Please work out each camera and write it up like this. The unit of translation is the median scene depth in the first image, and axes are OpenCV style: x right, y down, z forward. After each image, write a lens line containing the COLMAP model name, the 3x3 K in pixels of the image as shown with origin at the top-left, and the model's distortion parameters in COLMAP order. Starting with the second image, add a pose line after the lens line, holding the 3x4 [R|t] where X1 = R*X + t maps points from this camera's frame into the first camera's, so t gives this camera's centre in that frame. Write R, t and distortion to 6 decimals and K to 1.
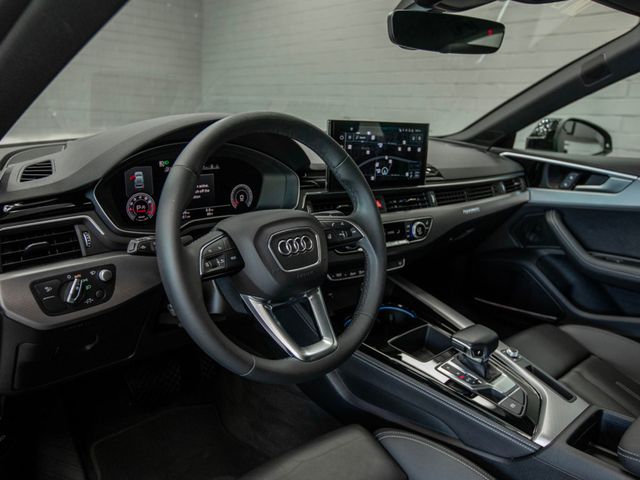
lens RADIAL K [[480.9, 0, 320.0], [0, 480.9, 240.0], [0, 0, 1]] dist [-0.043333, 0.003708]
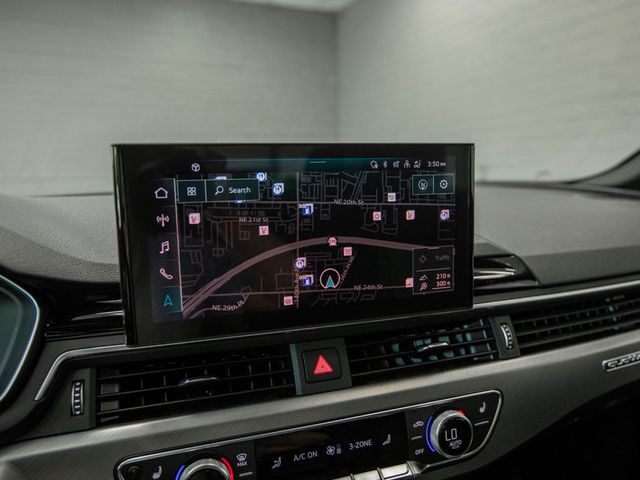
lens RADIAL K [[477.2, 0, 320.0], [0, 477.2, 240.0], [0, 0, 1]] dist [-0.035064, 0.000505]
pose [[0.949984, -0.016458, -0.311865, 0.240470], [-0.020407, 0.993205, -0.114575, -0.131460], [0.311632, 0.115208, 0.943193, 0.658127]]
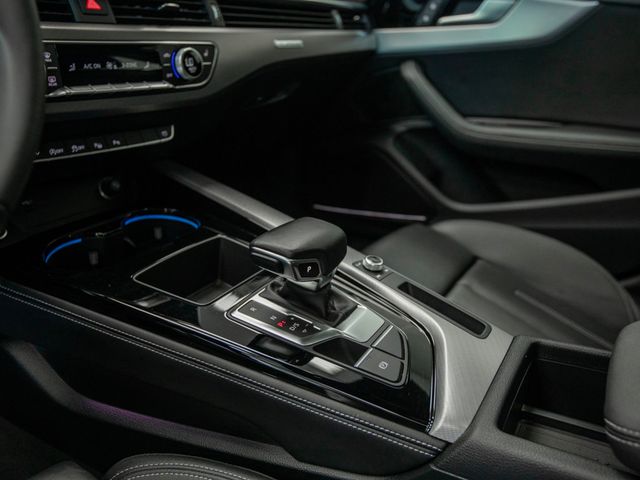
lens RADIAL K [[548.8, 0, 320.0], [0, 548.8, 240.0], [0, 0, 1]] dist [0.006669, 0.009827]
pose [[0.948060, -0.121829, 0.293837, 0.150379], [0.085330, 0.987296, 0.134033, 0.108832], [-0.306433, -0.101998, 0.946412, 0.387910]]
